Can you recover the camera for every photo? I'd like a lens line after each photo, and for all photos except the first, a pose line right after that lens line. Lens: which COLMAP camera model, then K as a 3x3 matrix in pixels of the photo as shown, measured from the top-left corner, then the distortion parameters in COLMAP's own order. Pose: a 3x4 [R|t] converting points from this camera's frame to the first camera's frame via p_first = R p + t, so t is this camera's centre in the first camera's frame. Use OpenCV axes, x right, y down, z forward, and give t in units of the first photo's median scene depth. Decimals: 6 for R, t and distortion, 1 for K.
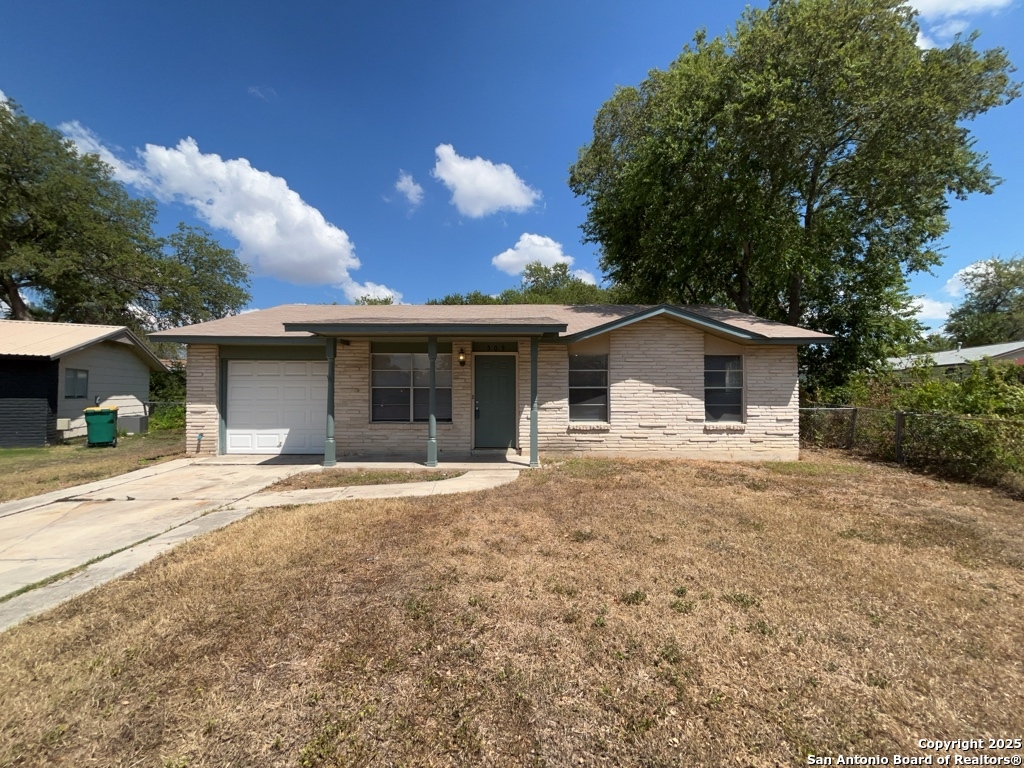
lens RADIAL K [[412.8, 0, 512.0], [0, 412.8, 388.2], [0, 0, 1]] dist [0.000095, -0.000399]
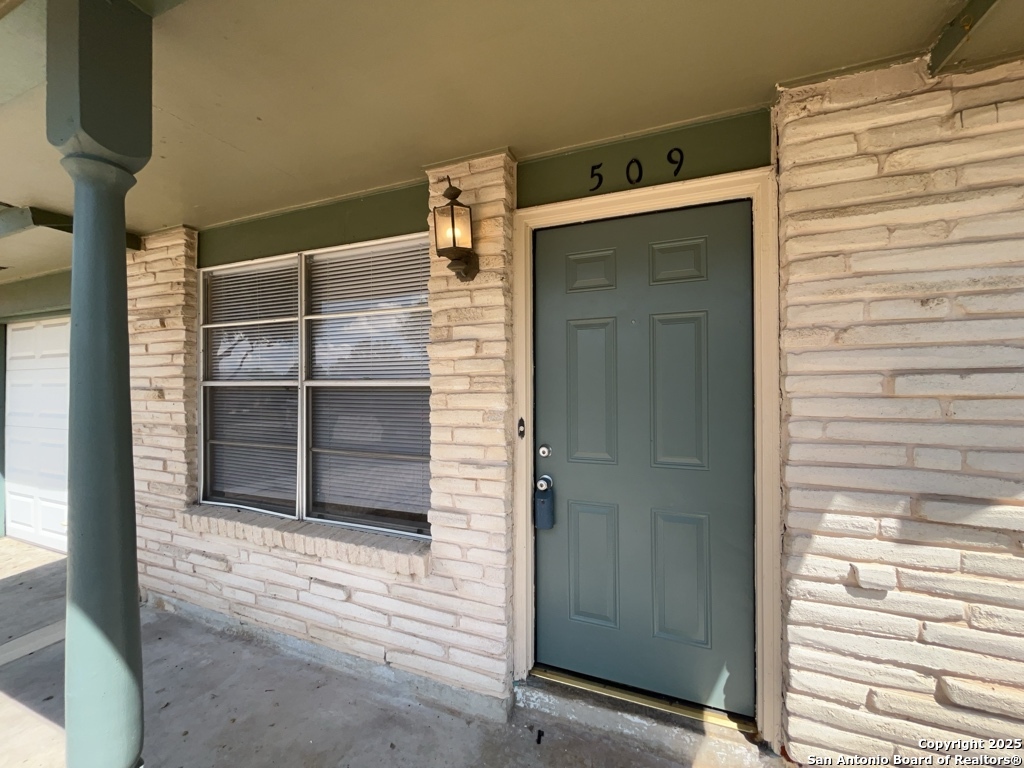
lens RADIAL K [[412.8, 0, 513.3], [0, 412.8, 386.6], [0, 0, 1]] dist [0.000095, -0.000399]
pose [[0.930491, -0.003074, -0.366302, -0.023261], [0.004776, 0.999982, 0.003741, -0.000187], [0.366283, -0.005230, 0.930489, 0.804047]]
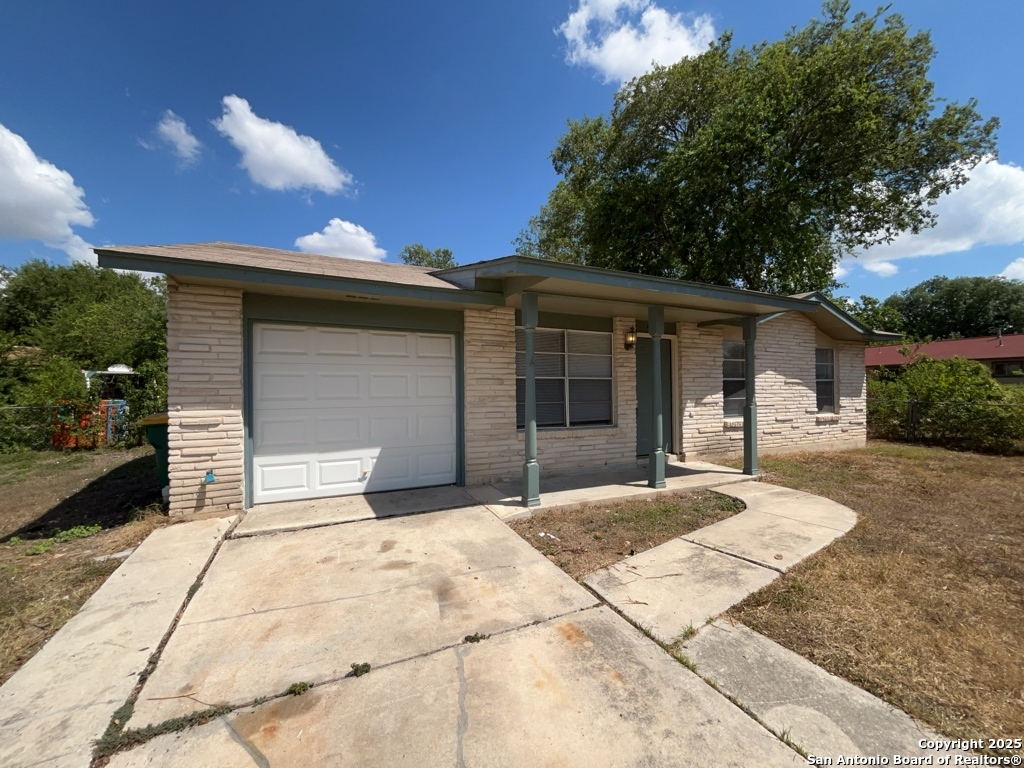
lens RADIAL K [[412.8, 0, 510.2], [0, 412.8, 379.1], [0, 0, 1]] dist [0.000095, -0.000399]
pose [[0.904859, 0.005030, 0.425682, -0.631309], [0.001069, 0.999900, -0.014088, 0.010246], [-0.425711, 0.013202, 0.904763, 0.400664]]
